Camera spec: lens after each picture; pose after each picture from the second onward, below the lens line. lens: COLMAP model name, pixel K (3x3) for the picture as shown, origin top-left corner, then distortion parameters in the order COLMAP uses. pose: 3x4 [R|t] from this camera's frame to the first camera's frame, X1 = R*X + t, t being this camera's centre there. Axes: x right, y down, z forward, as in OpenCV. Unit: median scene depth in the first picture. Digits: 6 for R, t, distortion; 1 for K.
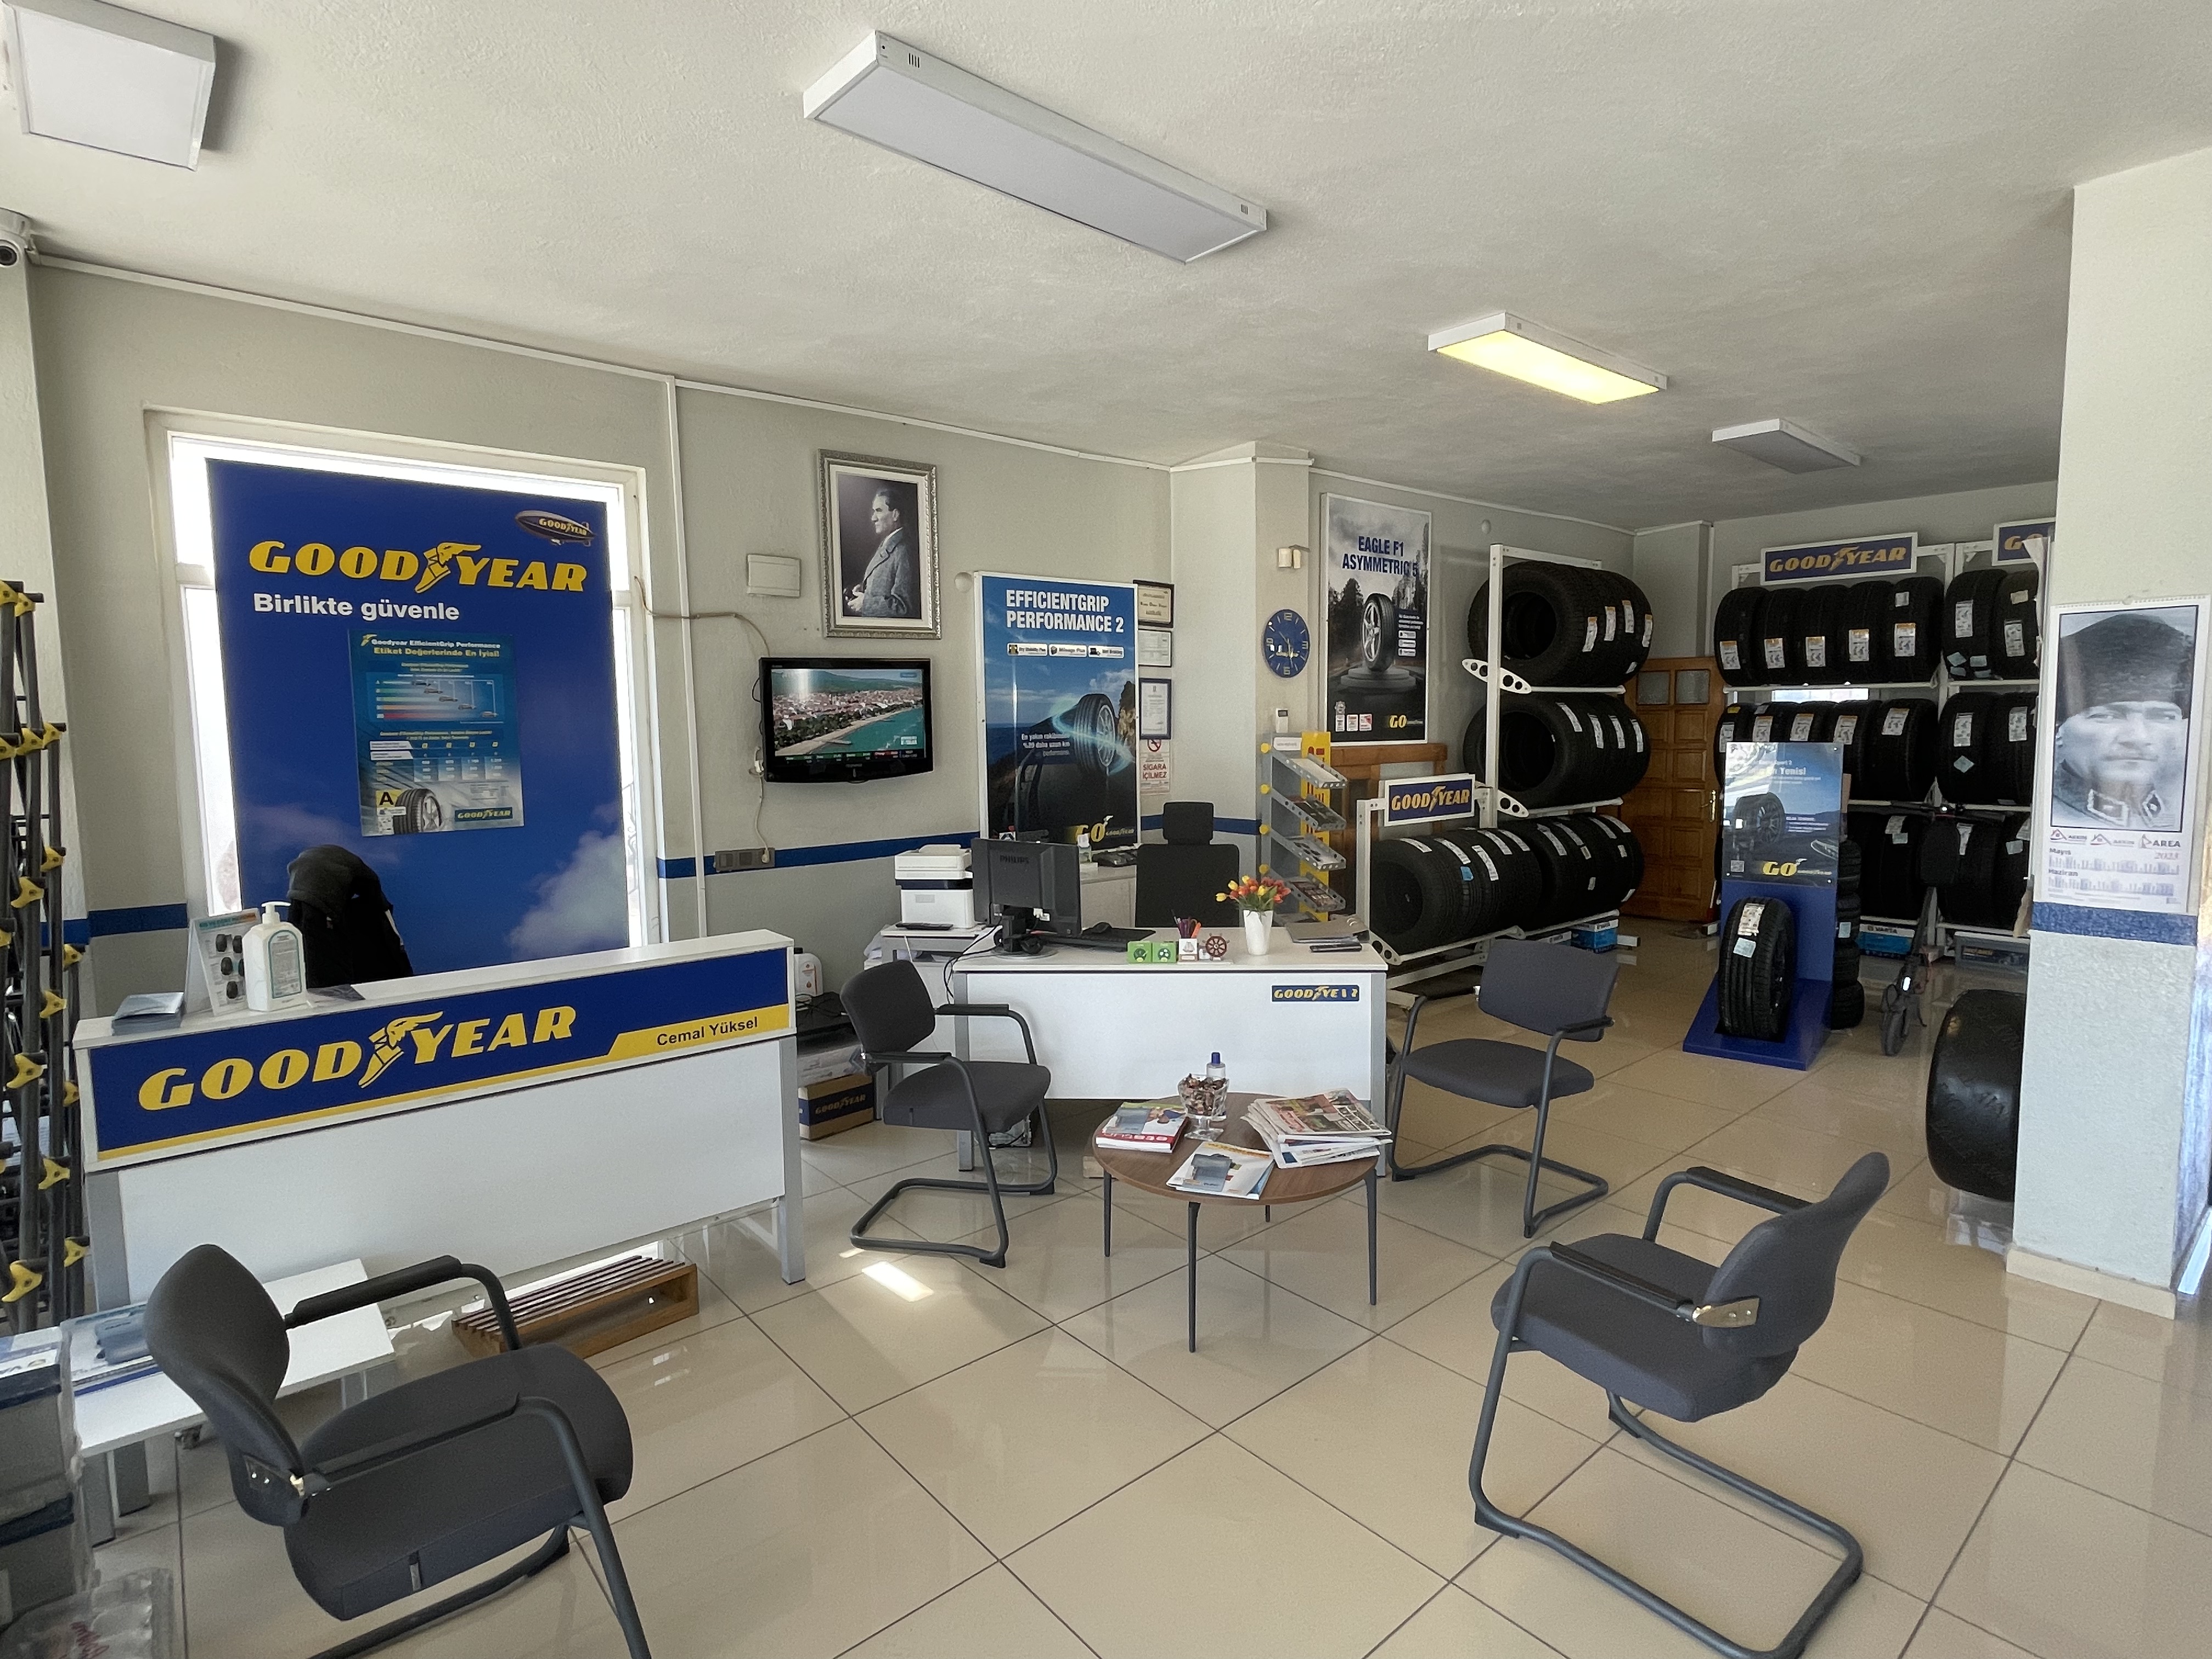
lens RADIAL K [[1133.8, 0, 1102.4], [0, 1133.8, 820.4], [0, 0, 1]] dist [-0.003001, -0.000838]
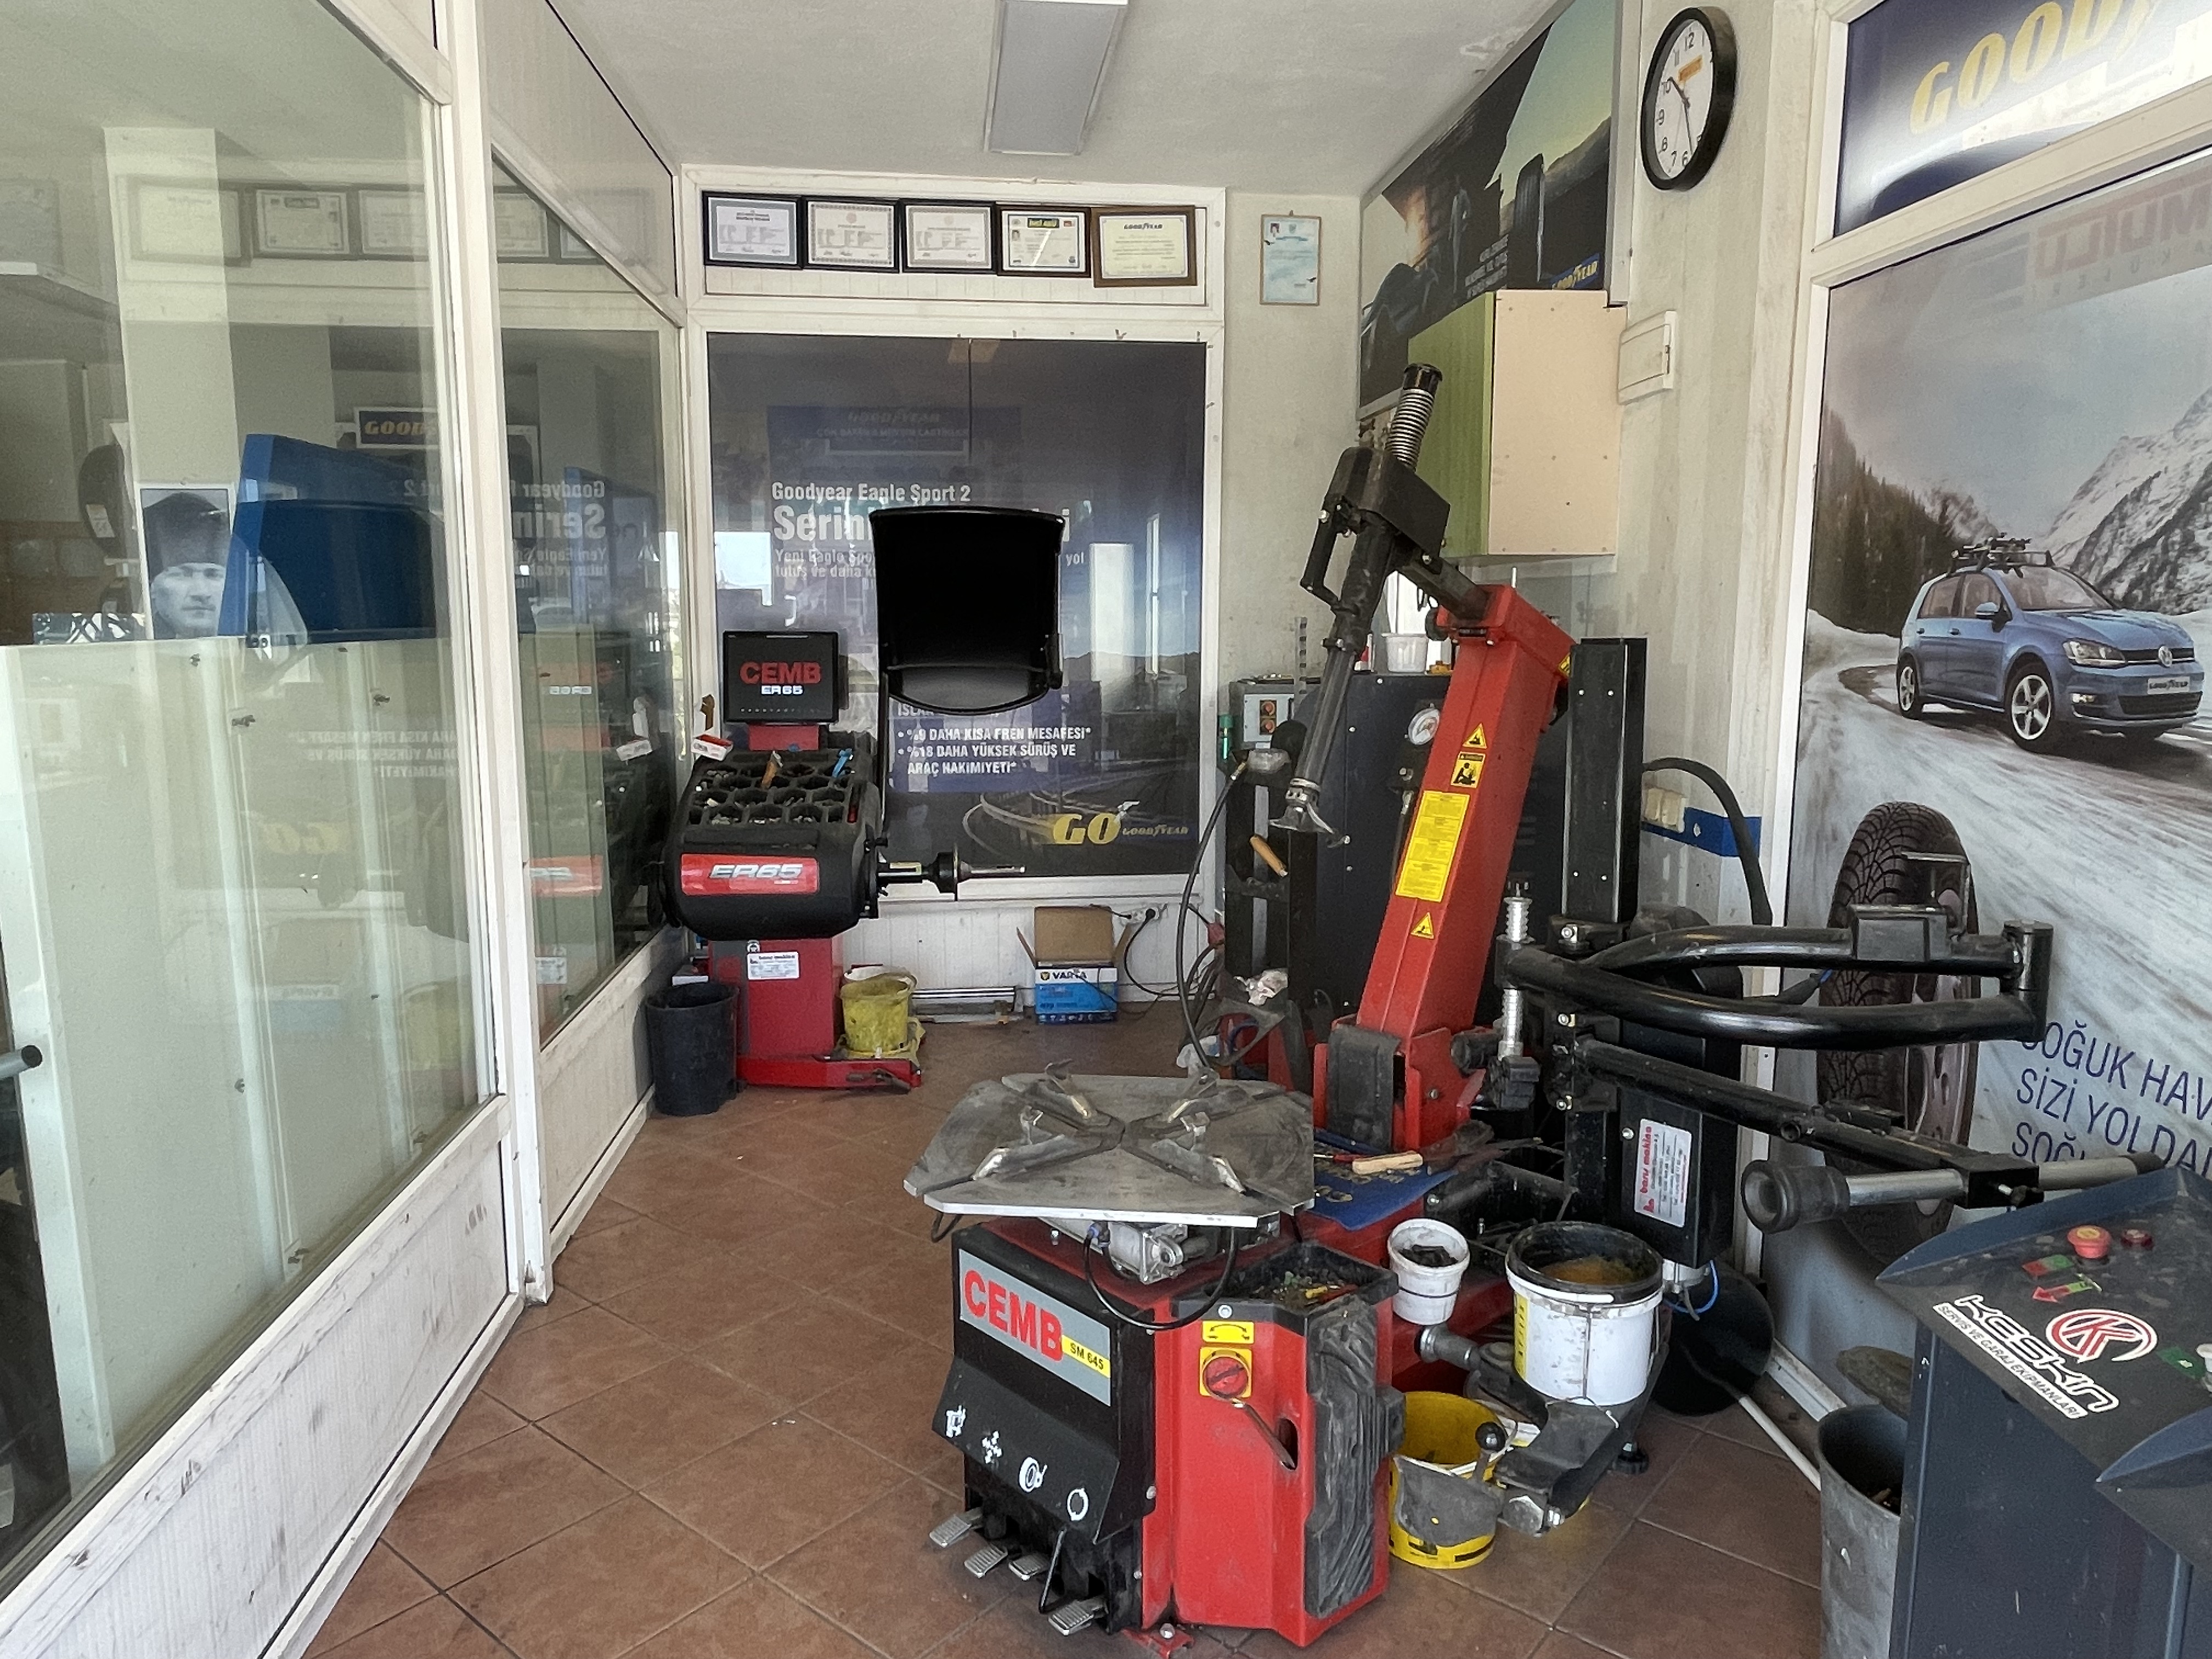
lens RADIAL K [[1474.7, 0, 1107.3], [0, 1474.7, 826.5], [0, 0, 1]] dist [-0.001687, -0.001137]
pose [[0.579247, -0.103092, 0.808607, 0.100667], [0.061979, 0.994669, 0.082415, 0.078202], [-0.812793, 0.002378, 0.582548, -0.534460]]
